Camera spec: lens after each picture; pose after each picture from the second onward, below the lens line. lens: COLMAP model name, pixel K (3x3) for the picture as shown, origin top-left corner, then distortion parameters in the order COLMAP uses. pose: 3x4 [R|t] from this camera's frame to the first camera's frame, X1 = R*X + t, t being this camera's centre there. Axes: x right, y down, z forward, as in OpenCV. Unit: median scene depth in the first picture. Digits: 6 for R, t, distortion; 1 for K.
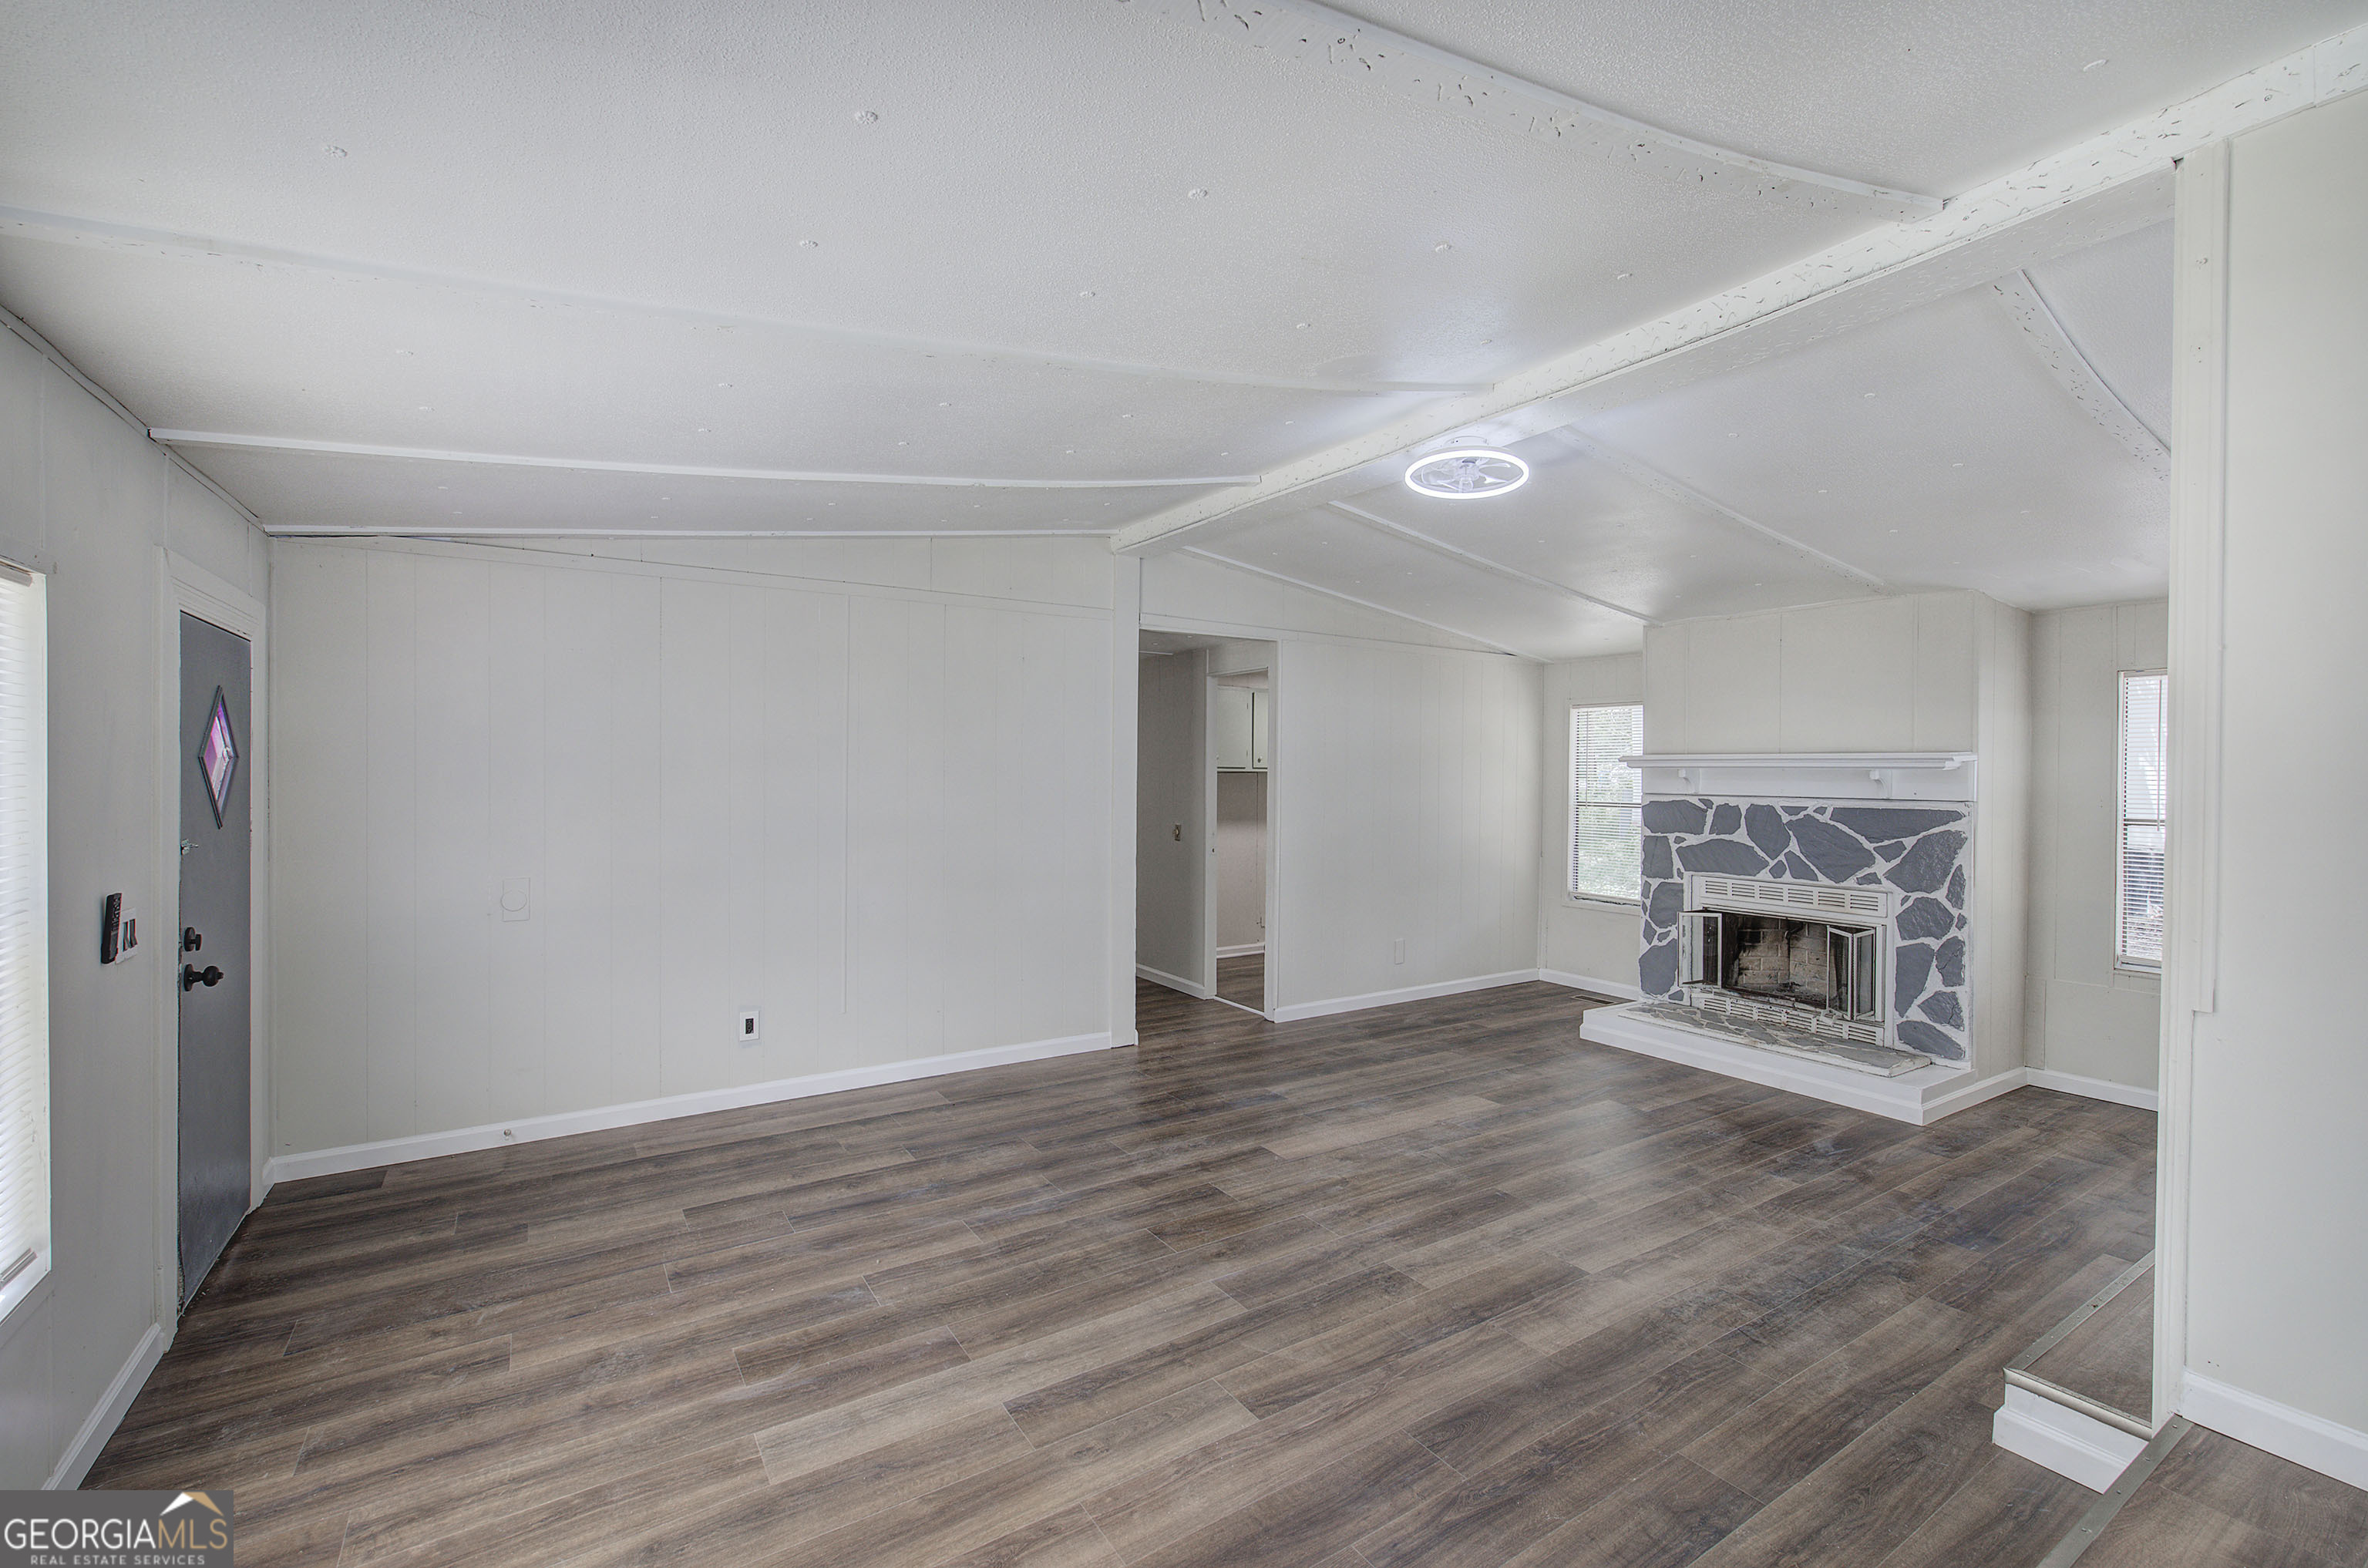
lens RADIAL K [[999.4, 0, 1183.5], [0, 999.4, 786.1], [0, 0, 1]] dist [-0.006935, 0.002310]
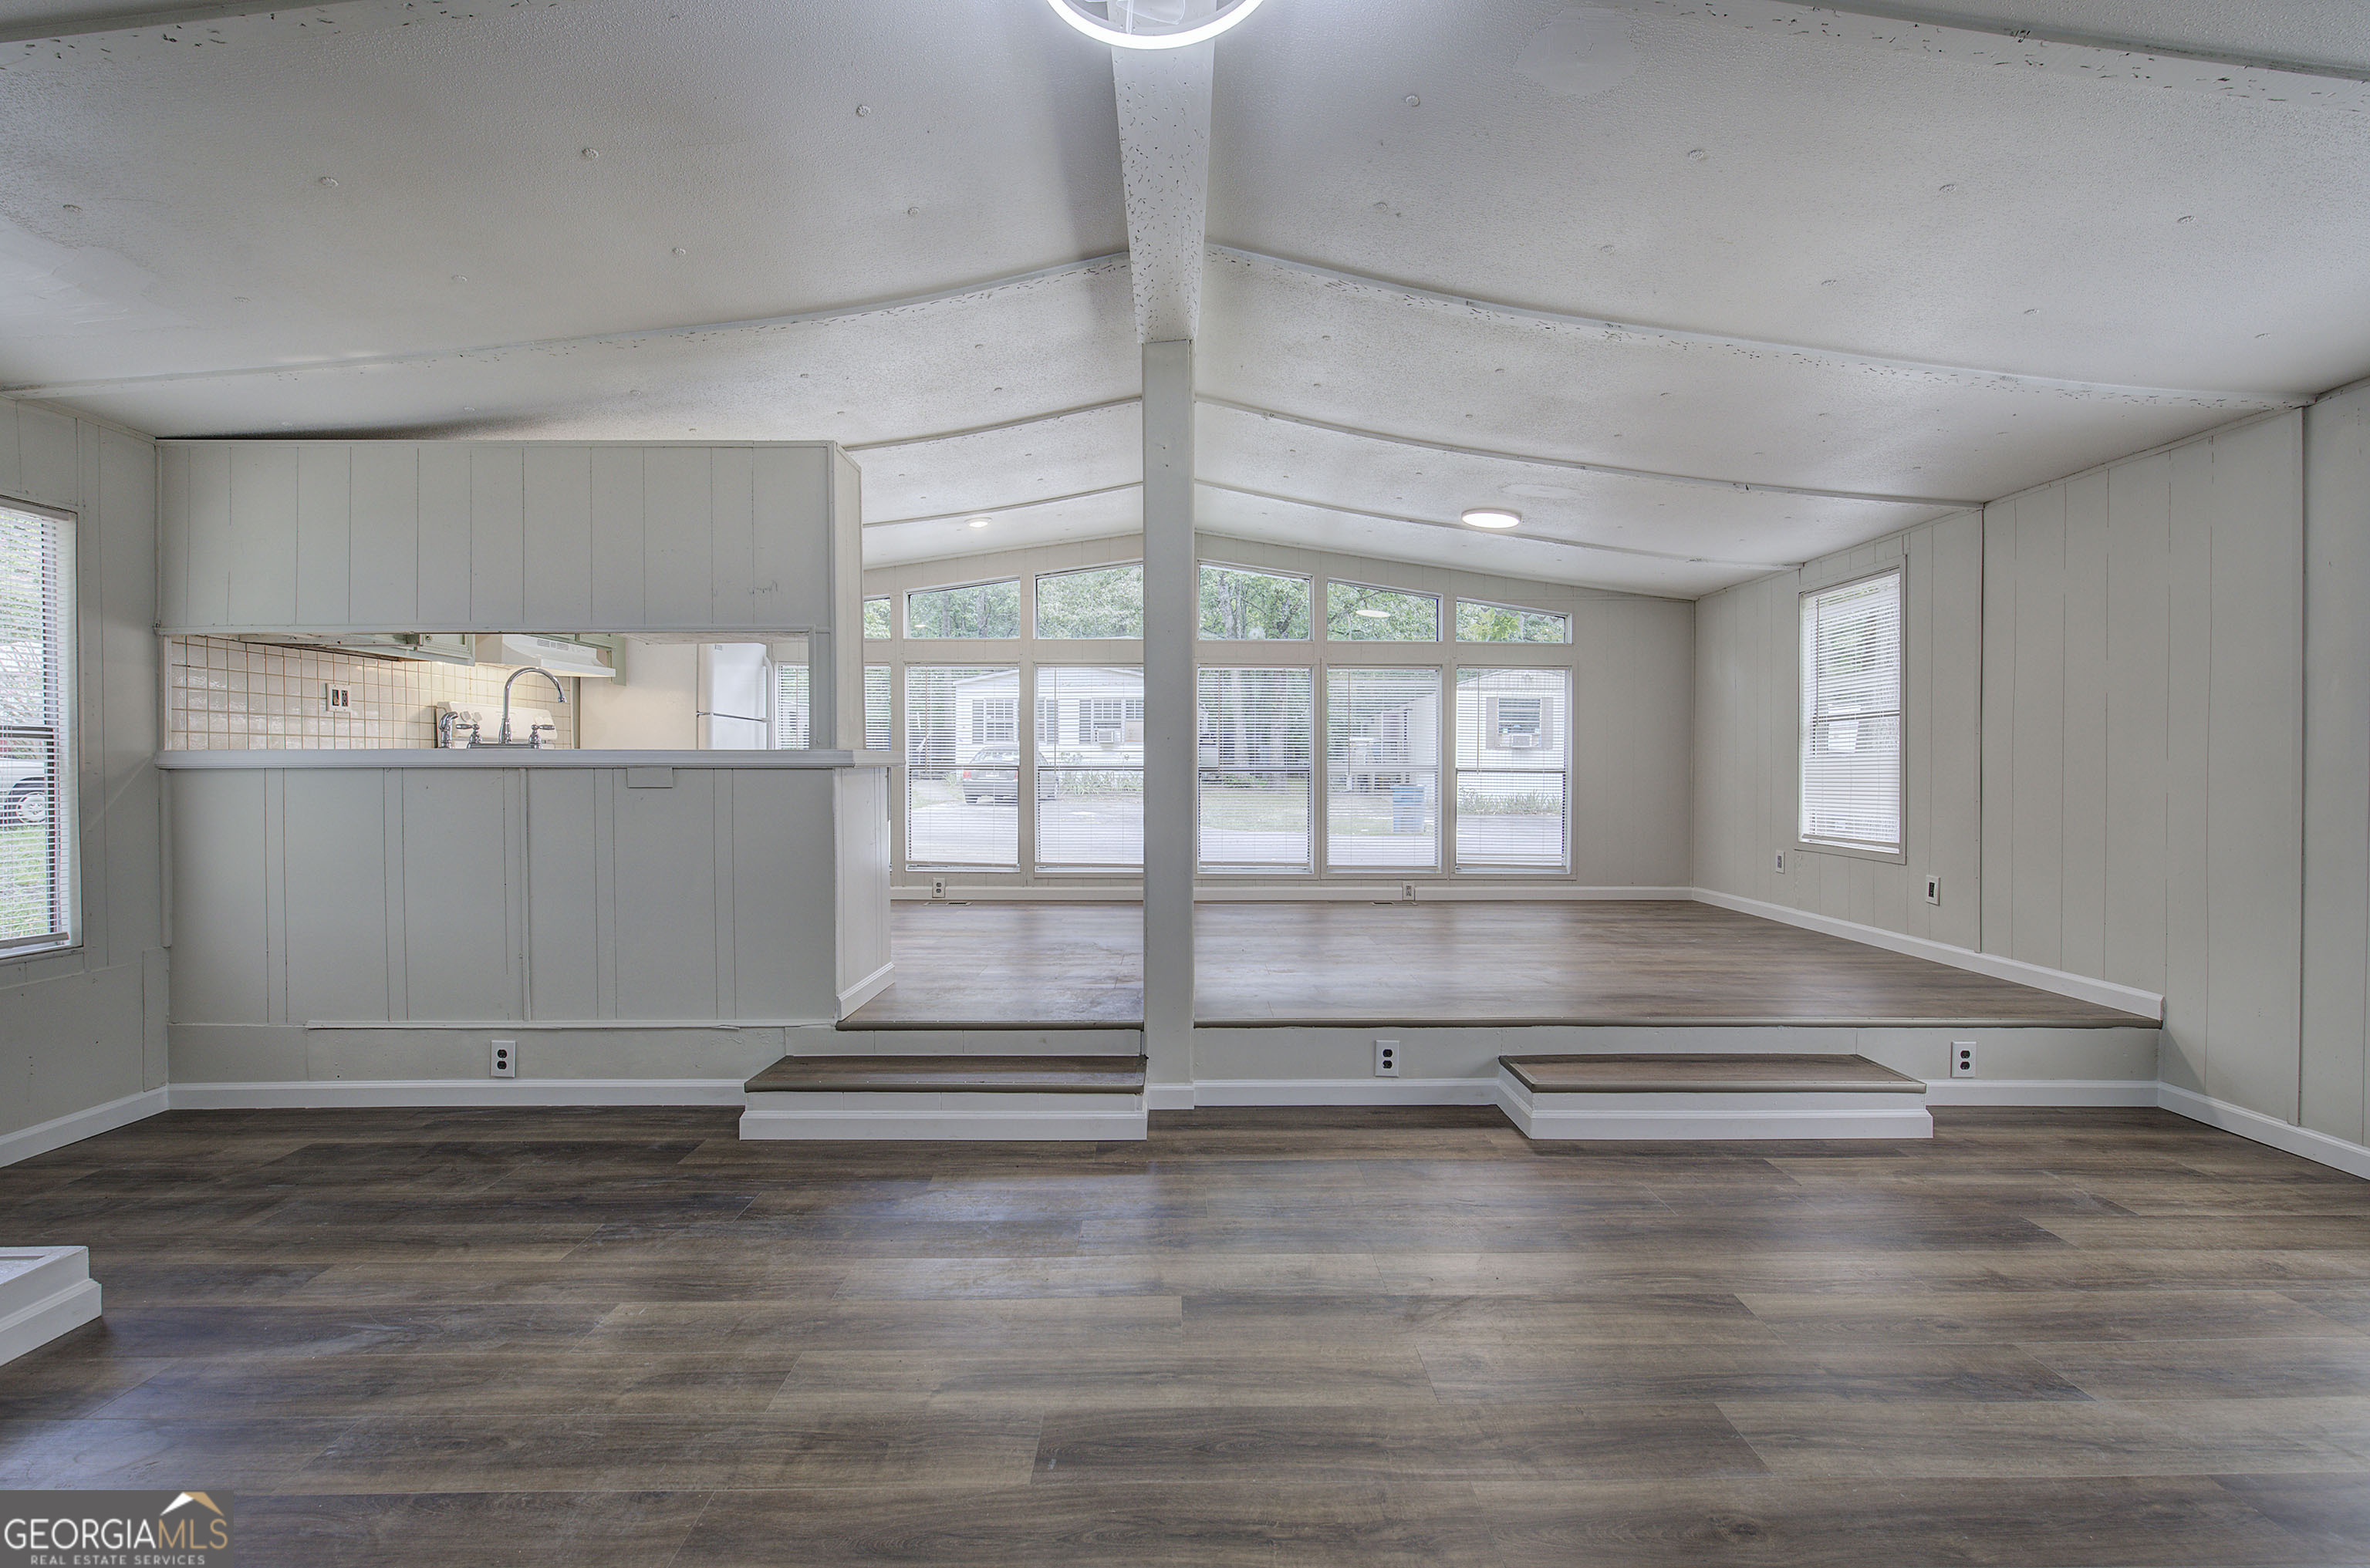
lens RADIAL K [[1000.0, 0, 1189.9], [0, 1000.0, 777.9], [0, 0, 1]] dist [-0.006935, 0.002310]
pose [[-0.847882, -0.014369, 0.529990, 0.008749], [0.001995, 0.999539, 0.030290, 0.050043], [-0.530181, 0.026739, -0.847463, 1.039933]]
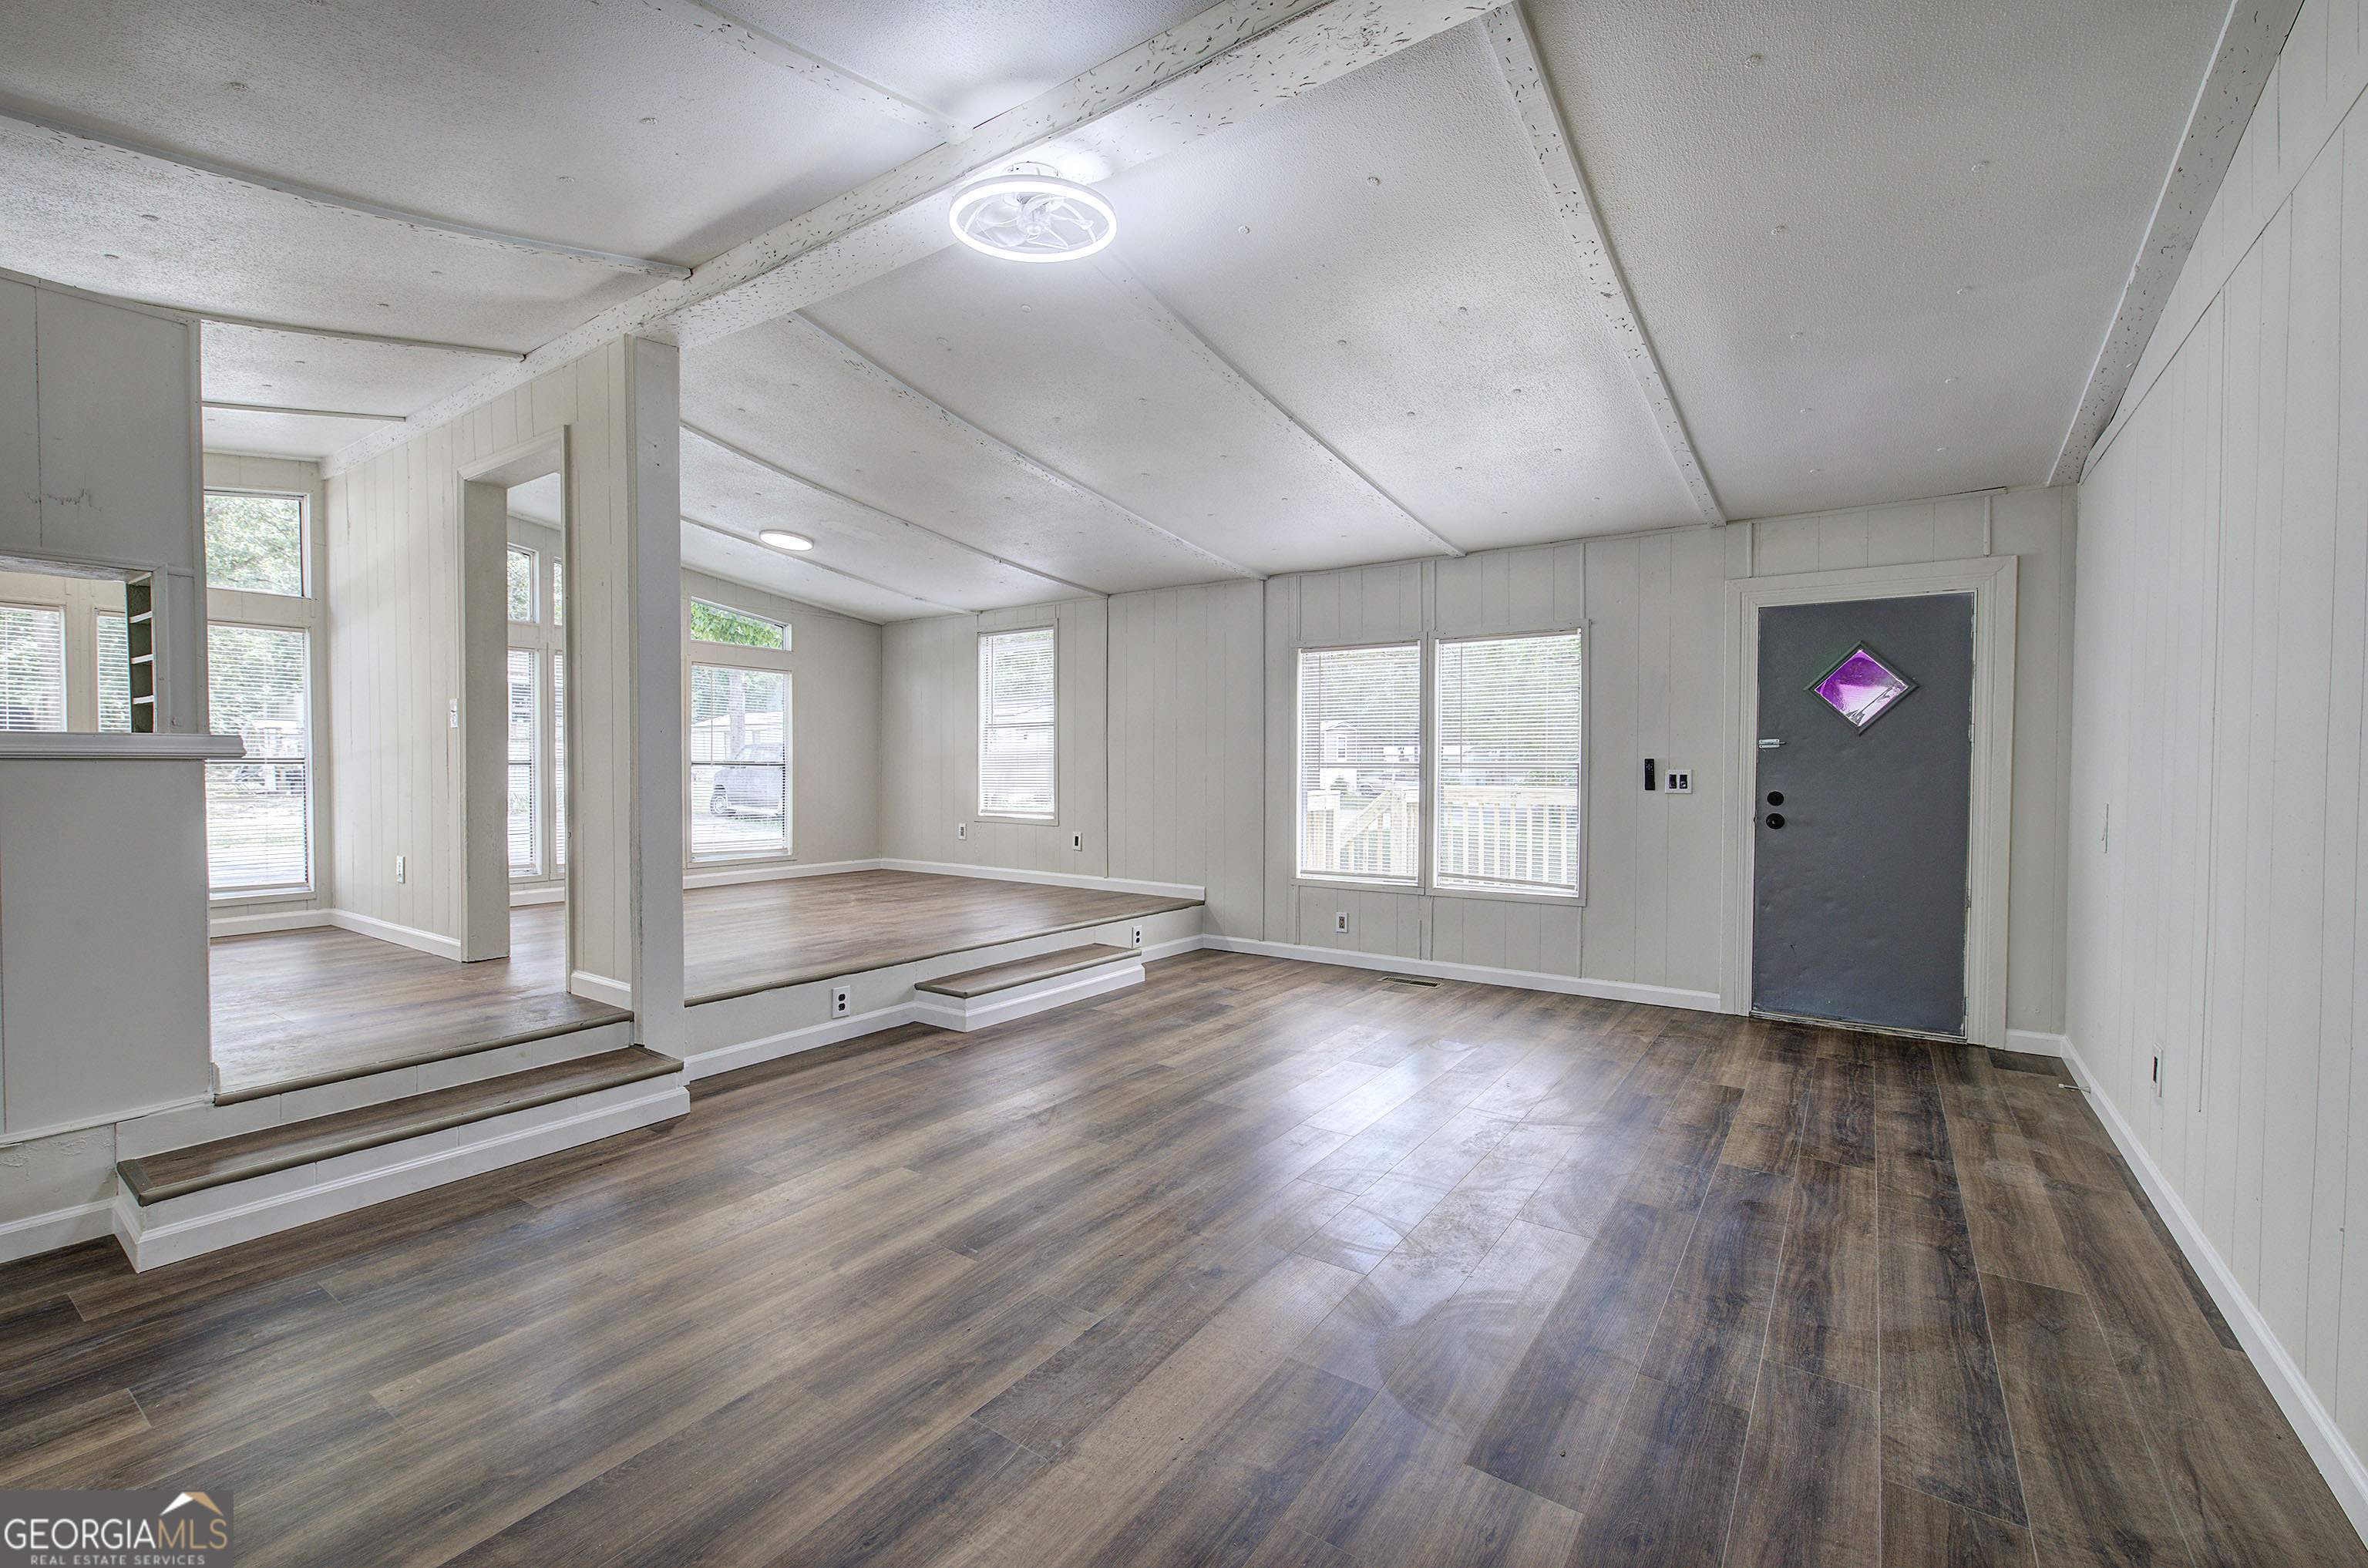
lens RADIAL K [[999.4, 0, 1184.2], [0, 999.4, 782.4], [0, 0, 1]] dist [-0.006935, 0.002310]
pose [[-0.923925, -0.002086, -0.382568, 0.339325], [-0.016116, 0.999310, 0.033473, 0.050305], [0.382234, 0.037092, -0.923321, 1.275576]]
